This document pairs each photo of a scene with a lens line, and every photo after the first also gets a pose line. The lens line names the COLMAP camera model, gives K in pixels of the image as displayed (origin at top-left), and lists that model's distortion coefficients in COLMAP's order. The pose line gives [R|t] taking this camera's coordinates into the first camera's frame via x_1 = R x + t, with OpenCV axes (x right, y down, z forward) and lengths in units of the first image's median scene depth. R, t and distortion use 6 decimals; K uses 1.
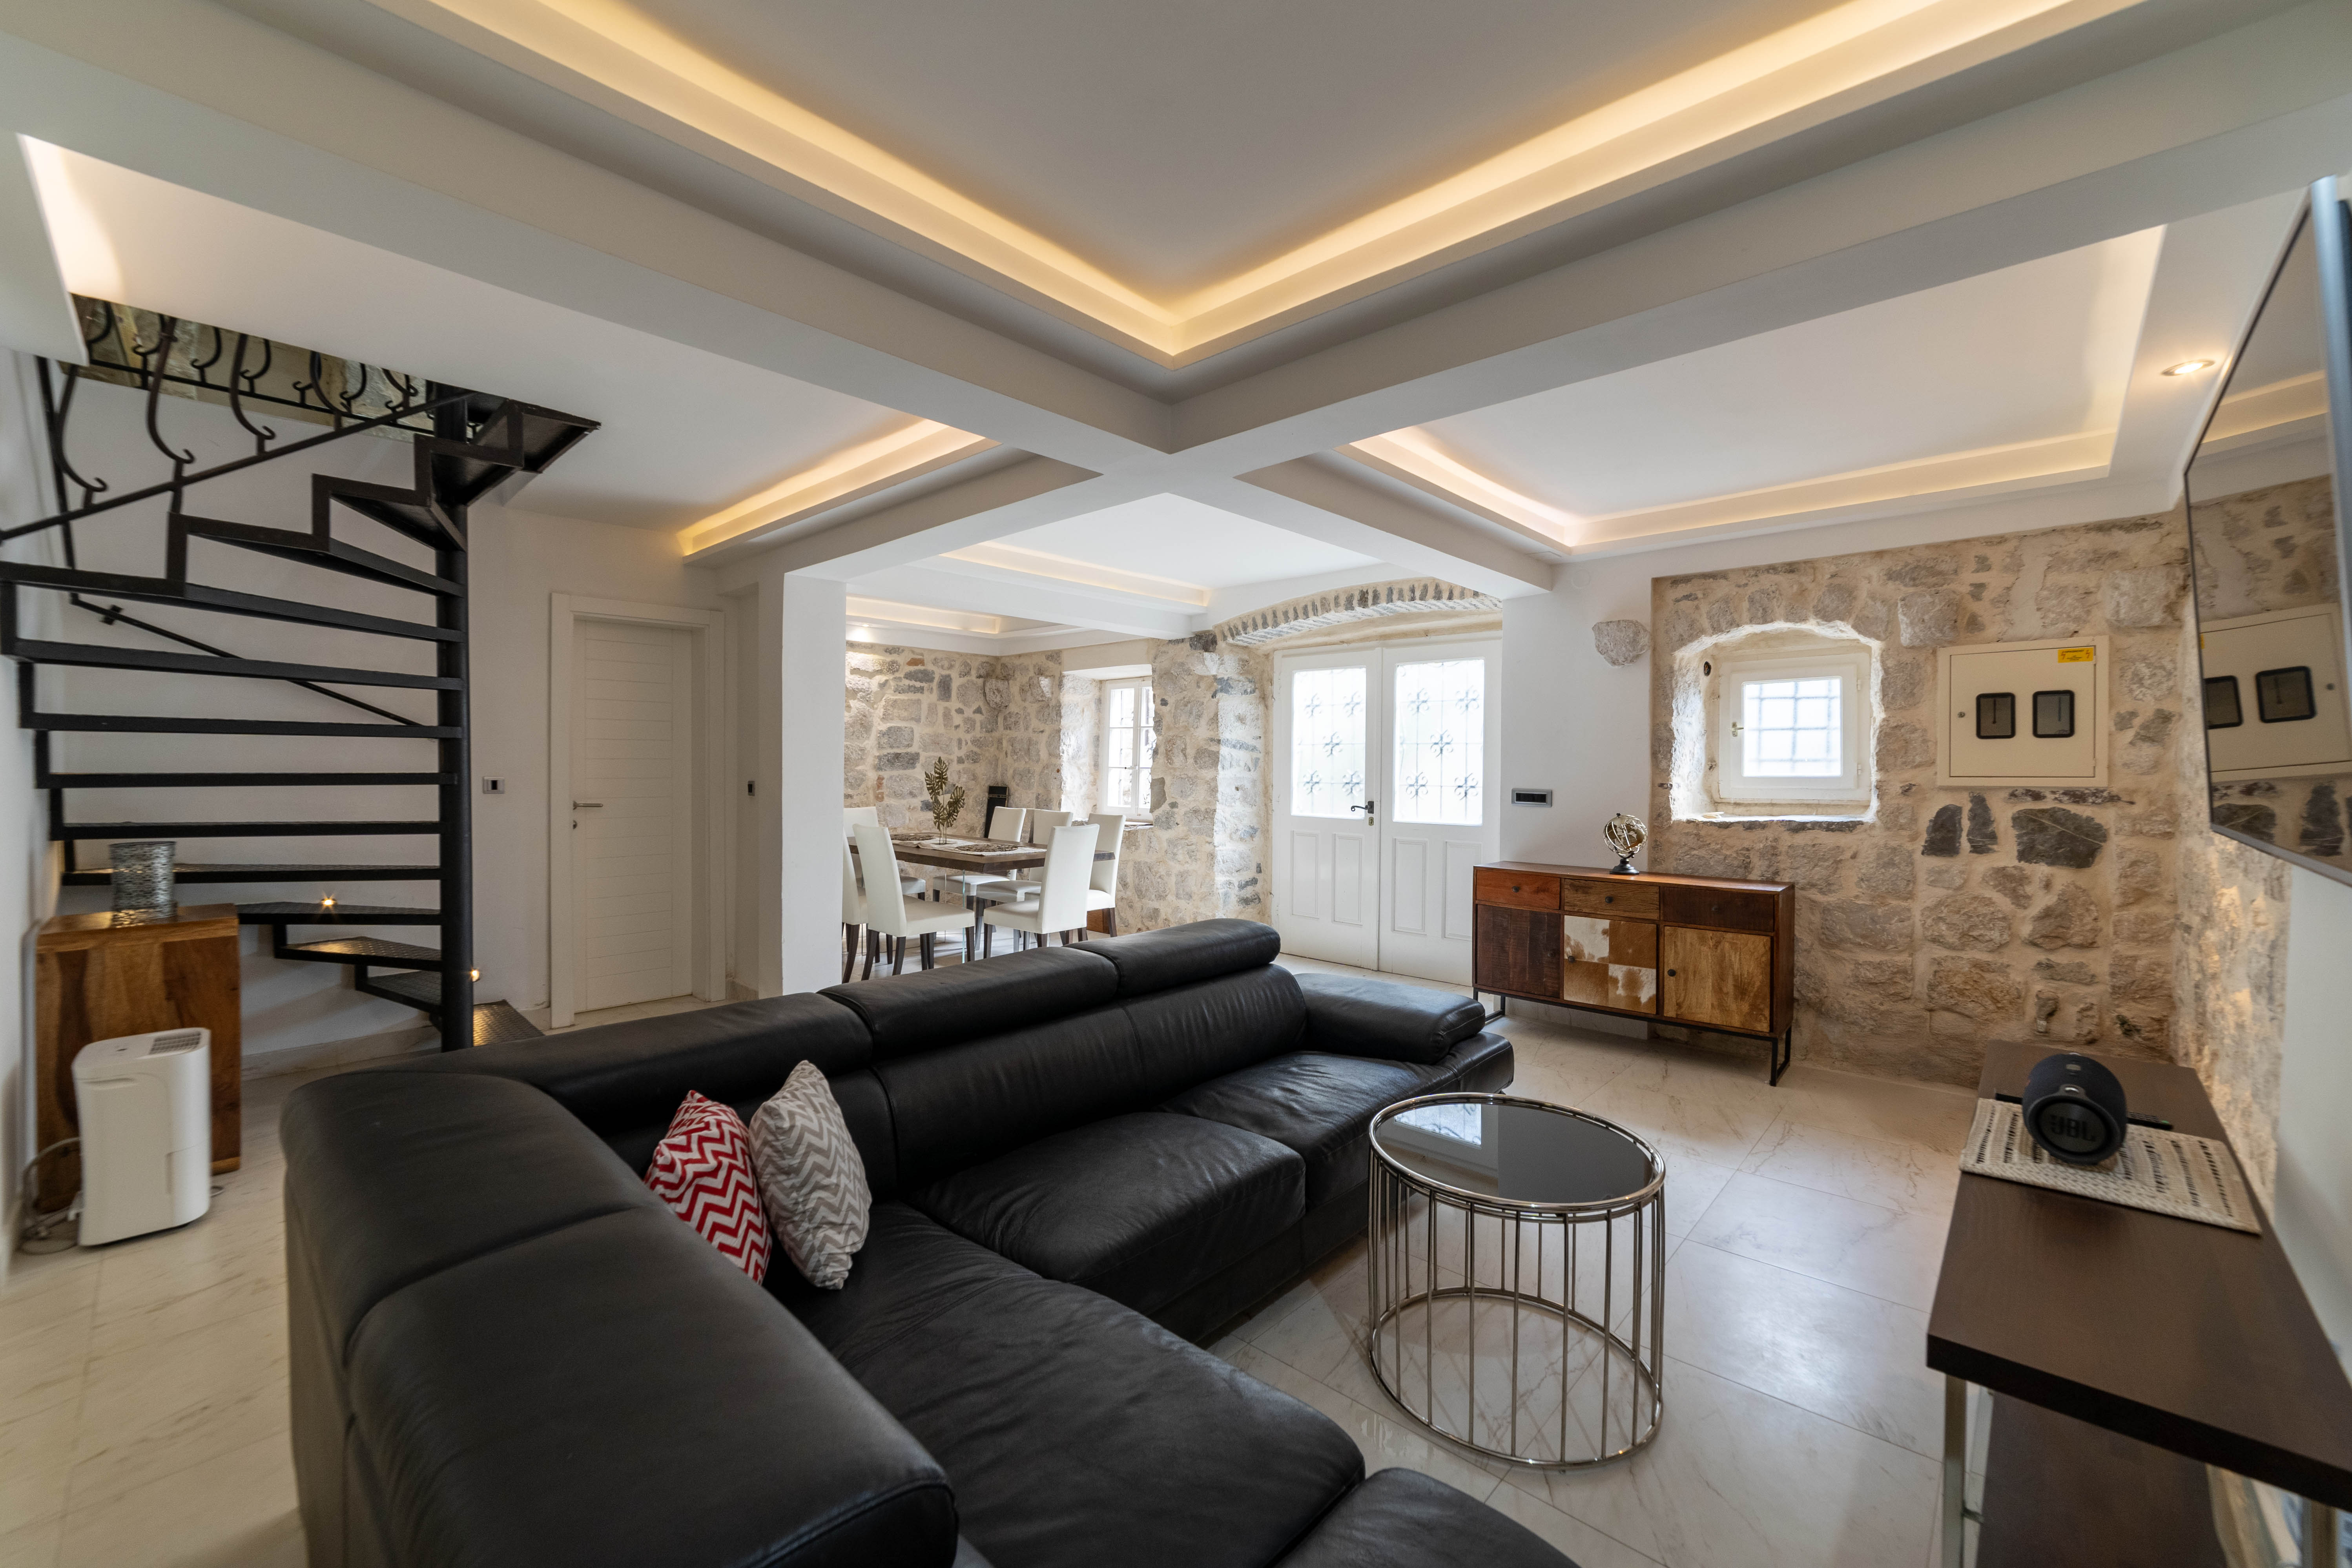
lens RADIAL K [[941.7, 0, 1196.9], [0, 941.7, 776.9], [0, 0, 1]] dist [0.000064, -0.000030]
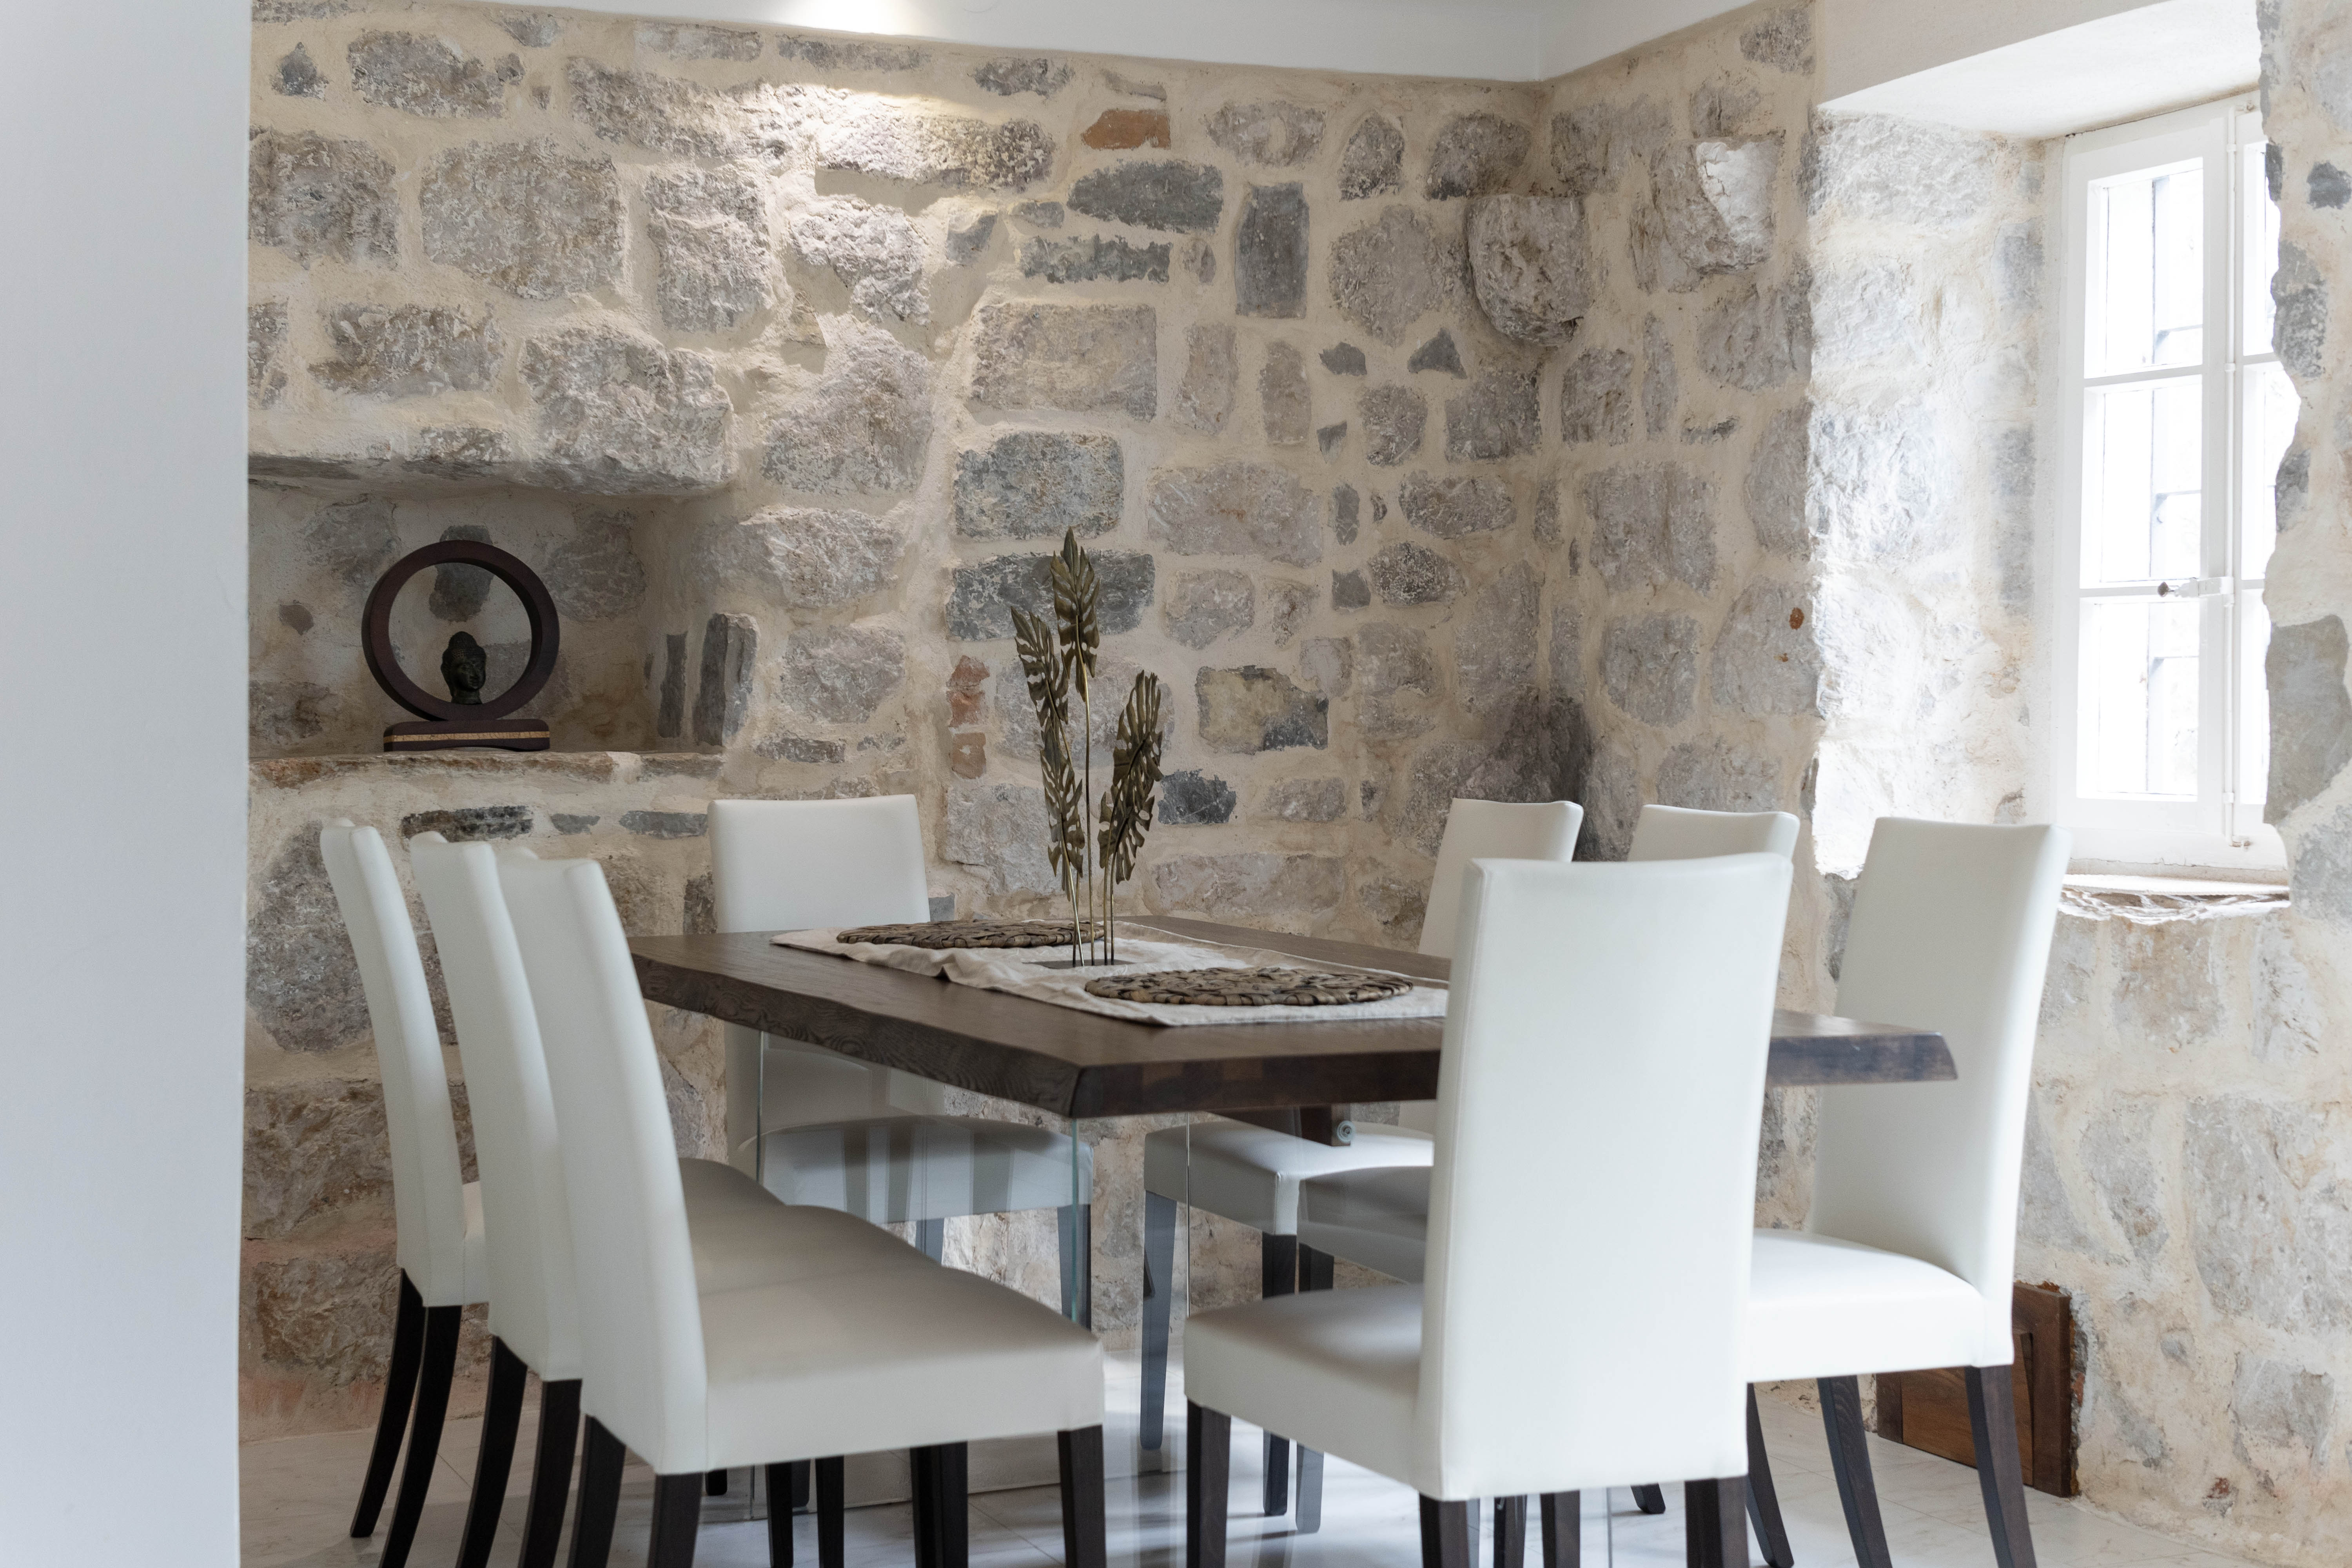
lens RADIAL K [[3325.9, 0, 1165.8], [0, 3325.9, 726.3], [0, 0, 1]] dist [1.215978, -7.307517]
pose [[0.903097, -0.015695, -0.429151, 0.041244], [0.009229, 0.999810, -0.017143, 0.026899], [0.429338, 0.011521, 0.903070, 0.295947]]
